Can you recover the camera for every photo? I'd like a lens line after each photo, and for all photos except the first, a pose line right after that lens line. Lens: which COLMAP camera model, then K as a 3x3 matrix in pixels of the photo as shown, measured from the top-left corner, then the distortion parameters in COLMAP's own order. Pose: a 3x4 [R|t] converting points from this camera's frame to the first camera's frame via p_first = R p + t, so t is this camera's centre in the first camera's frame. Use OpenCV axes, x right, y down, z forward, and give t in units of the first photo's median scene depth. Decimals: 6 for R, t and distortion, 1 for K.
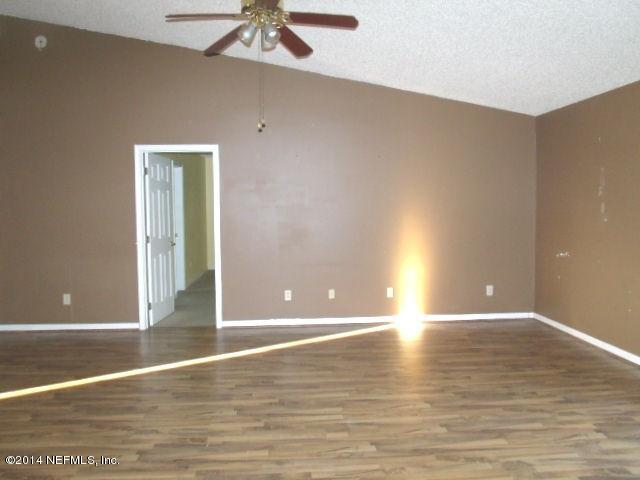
lens RADIAL K [[495.3, 0, 322.8], [0, 495.3, 233.8], [0, 0, 1]] dist [-0.046274, 0.004256]
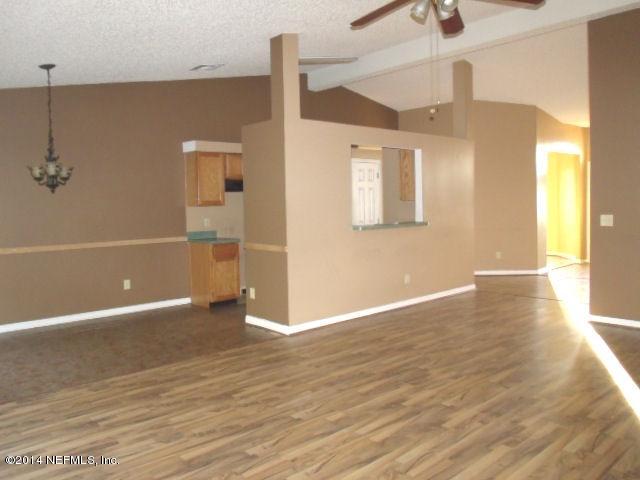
lens RADIAL K [[509.6, 0, 320.0], [0, 509.6, 240.0], [0, 0, 1]] dist [-0.107210, 0.001175]
pose [[-0.793176, 0.071542, -0.604776, 0.648426], [-0.008344, 0.991706, 0.128258, -0.099310], [0.608936, 0.106777, -0.786000, 1.700685]]
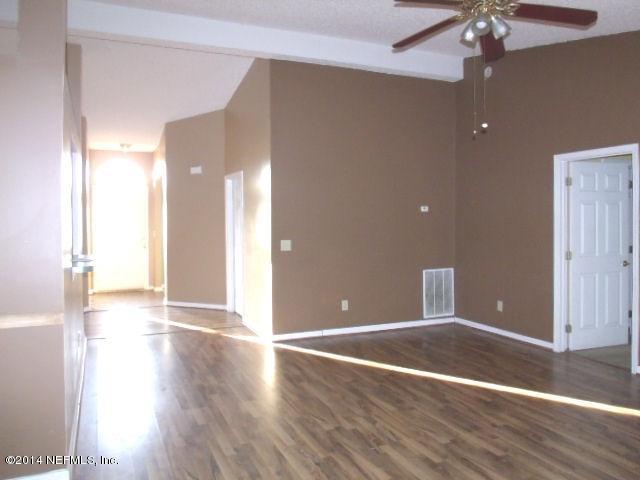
lens RADIAL K [[495.3, 0, 322.8], [0, 495.3, 233.8], [0, 0, 1]] dist [-0.046274, 0.004256]
pose [[0.341582, 0.029618, -0.939385, 0.639098], [-0.051443, 0.998594, 0.012780, -0.032194], [0.938443, 0.043959, 0.342625, 0.472011]]
